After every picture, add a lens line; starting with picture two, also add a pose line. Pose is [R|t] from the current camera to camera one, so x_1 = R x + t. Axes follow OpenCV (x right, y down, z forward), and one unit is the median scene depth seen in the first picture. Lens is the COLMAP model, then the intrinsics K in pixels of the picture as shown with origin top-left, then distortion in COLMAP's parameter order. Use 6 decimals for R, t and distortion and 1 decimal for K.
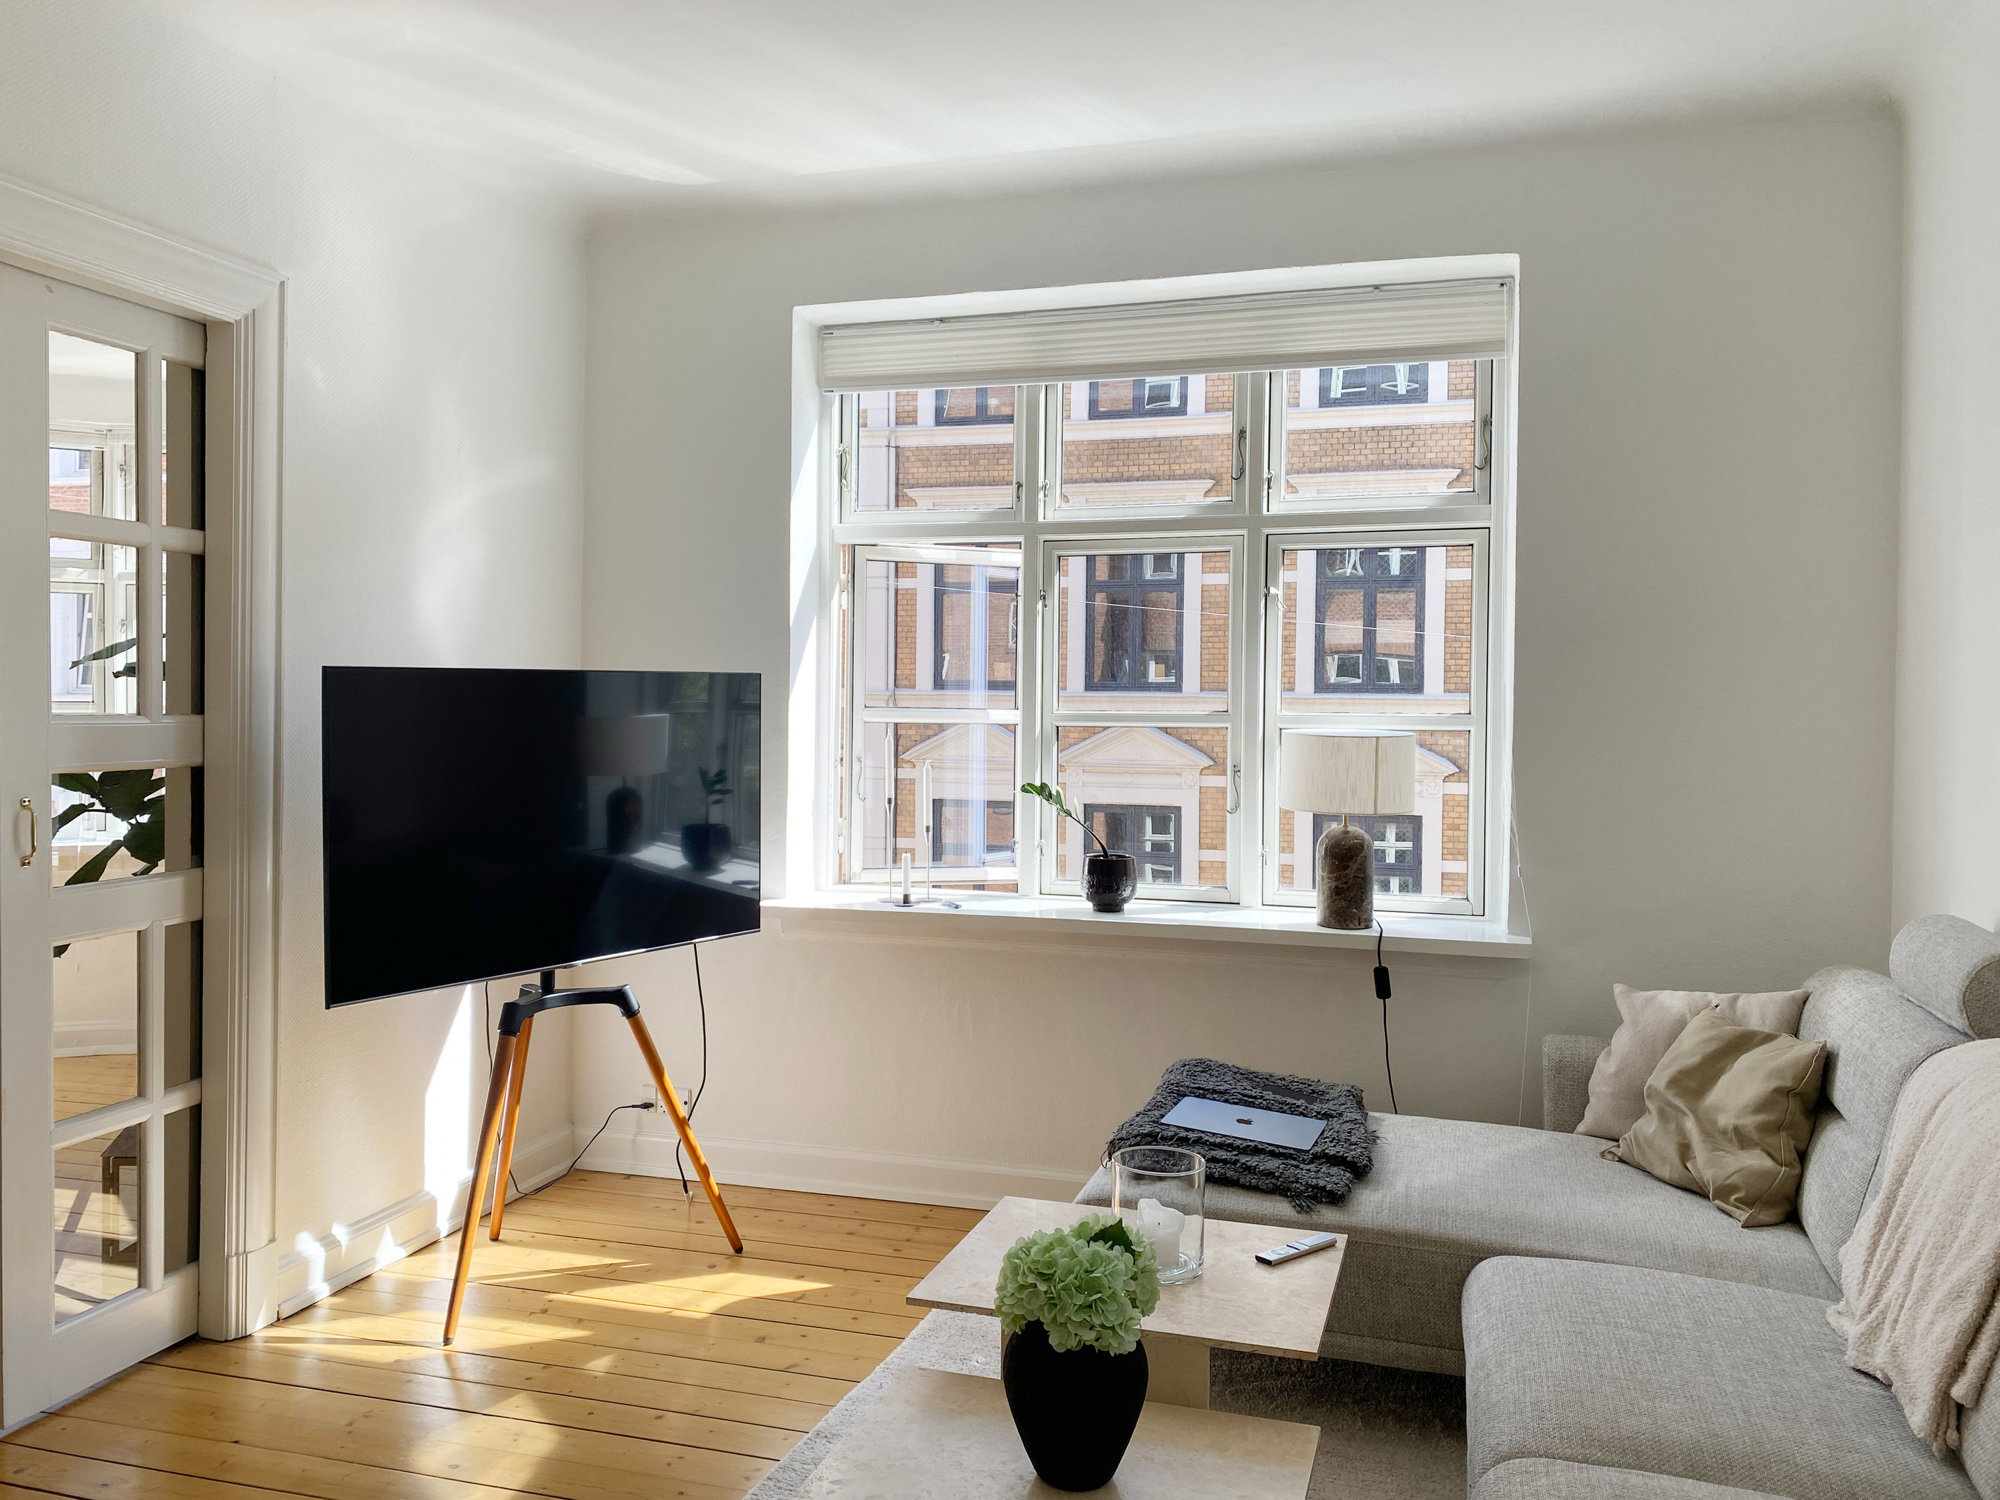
lens RADIAL K [[1432.6, 0, 1000.0], [0, 1432.6, 750.0], [0, 0, 1]] dist [0.046496, -0.108811]
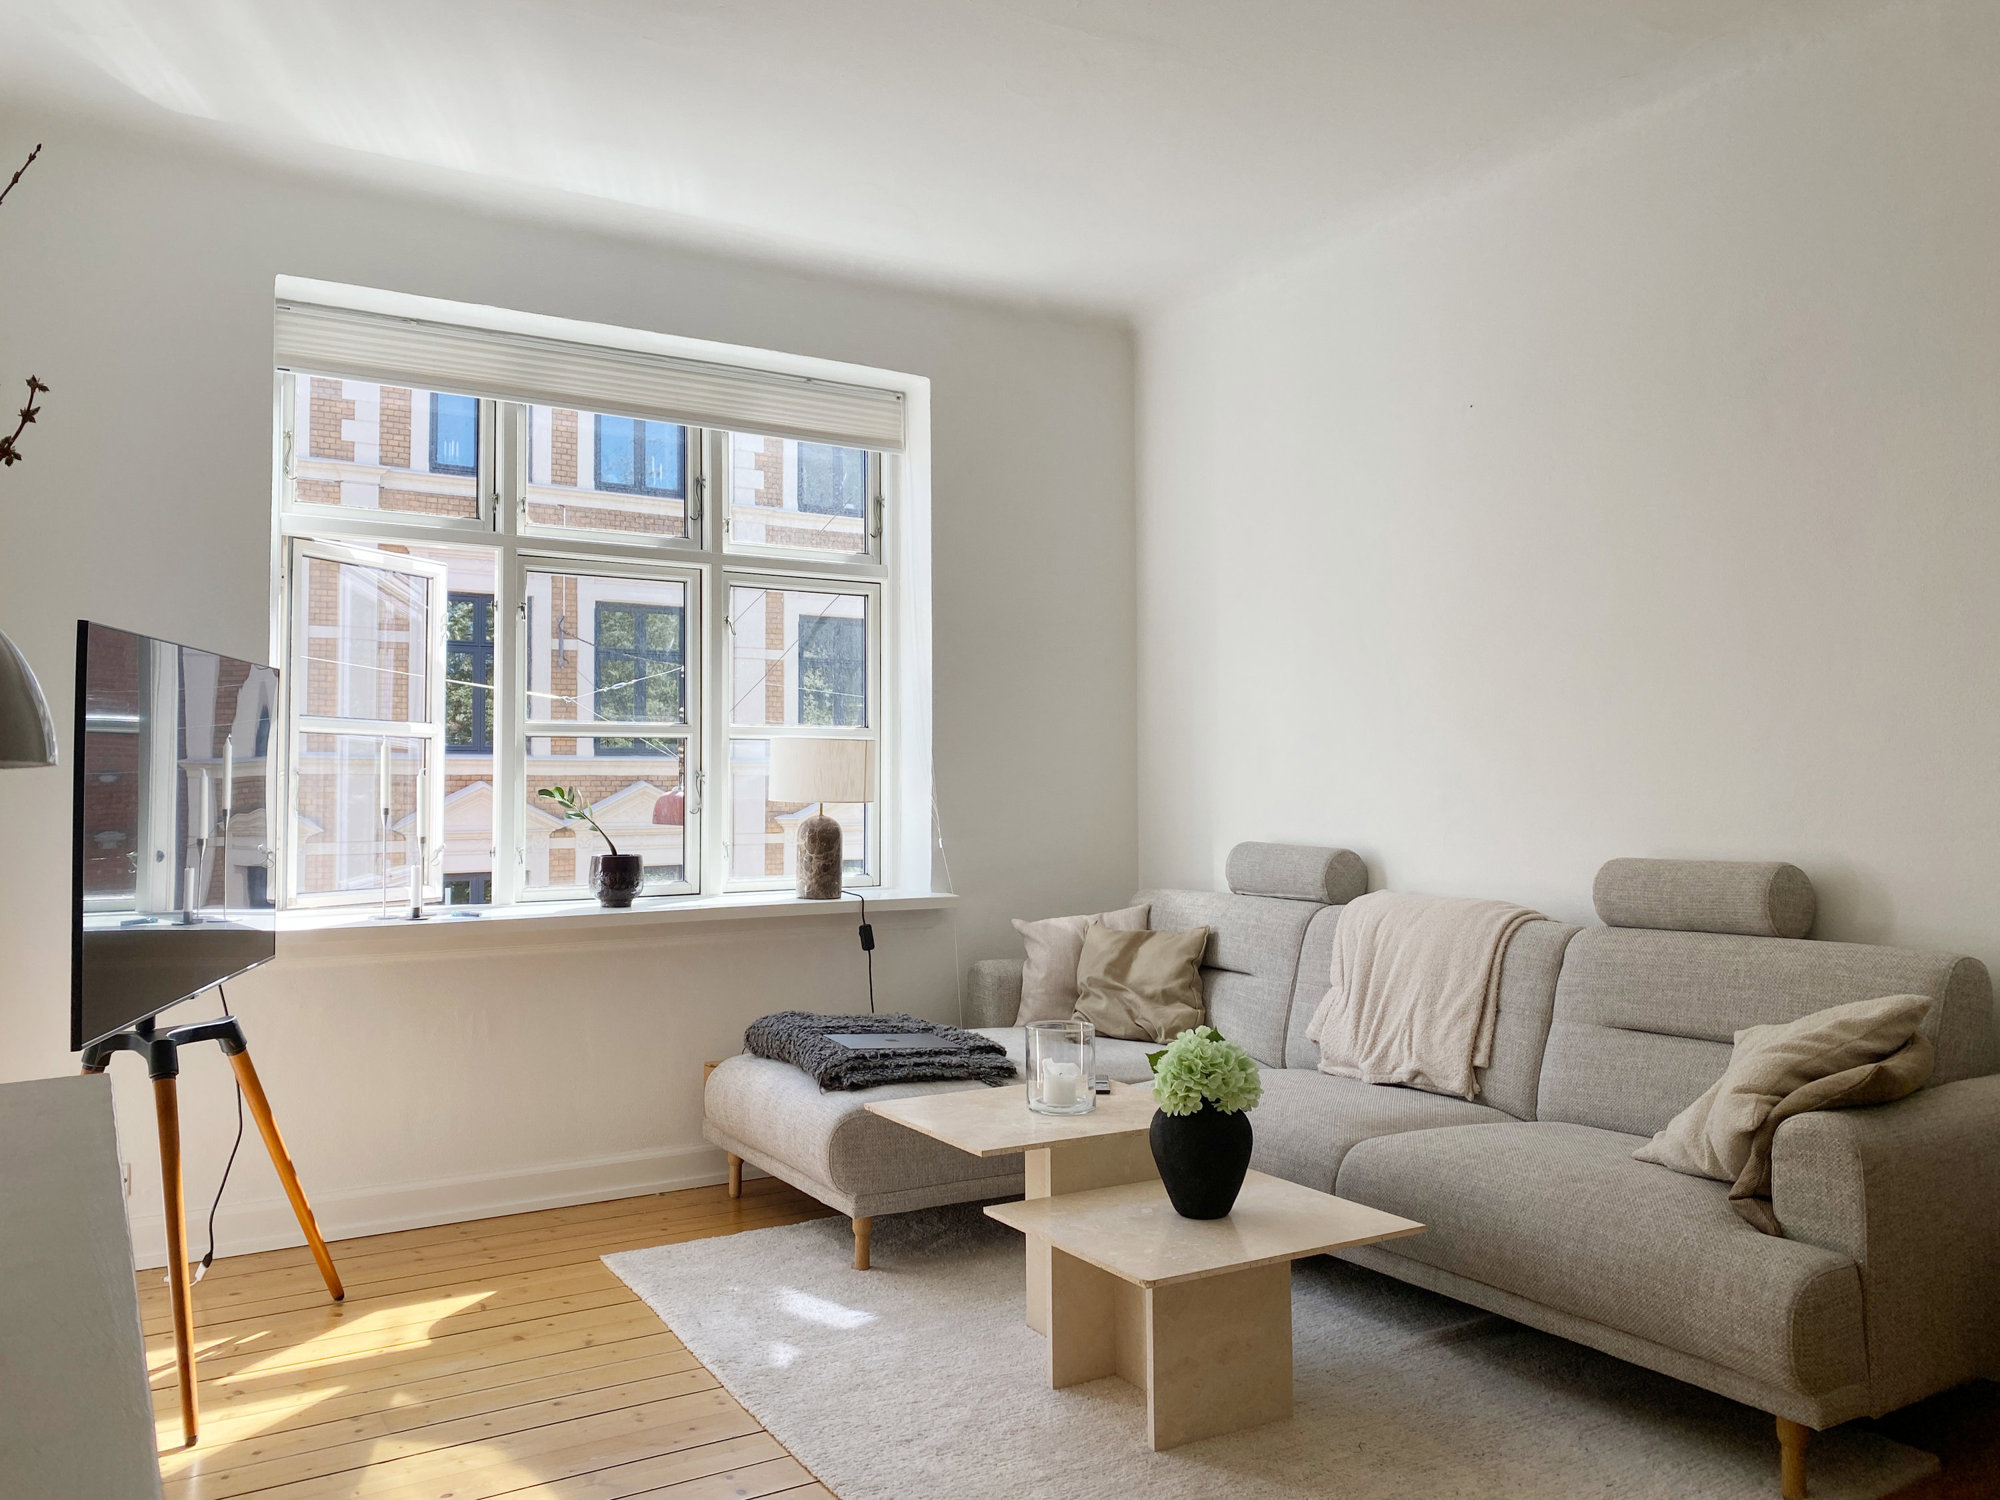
lens RADIAL K [[1432.6, 0, 1000.0], [0, 1432.6, 750.0], [0, 0, 1]] dist [0.046496, -0.108811]
pose [[0.685975, 0.001387, 0.727624, -0.545856], [0.022692, 0.999471, -0.023299, 0.028618], [-0.727271, 0.032494, 0.685581, 0.052782]]
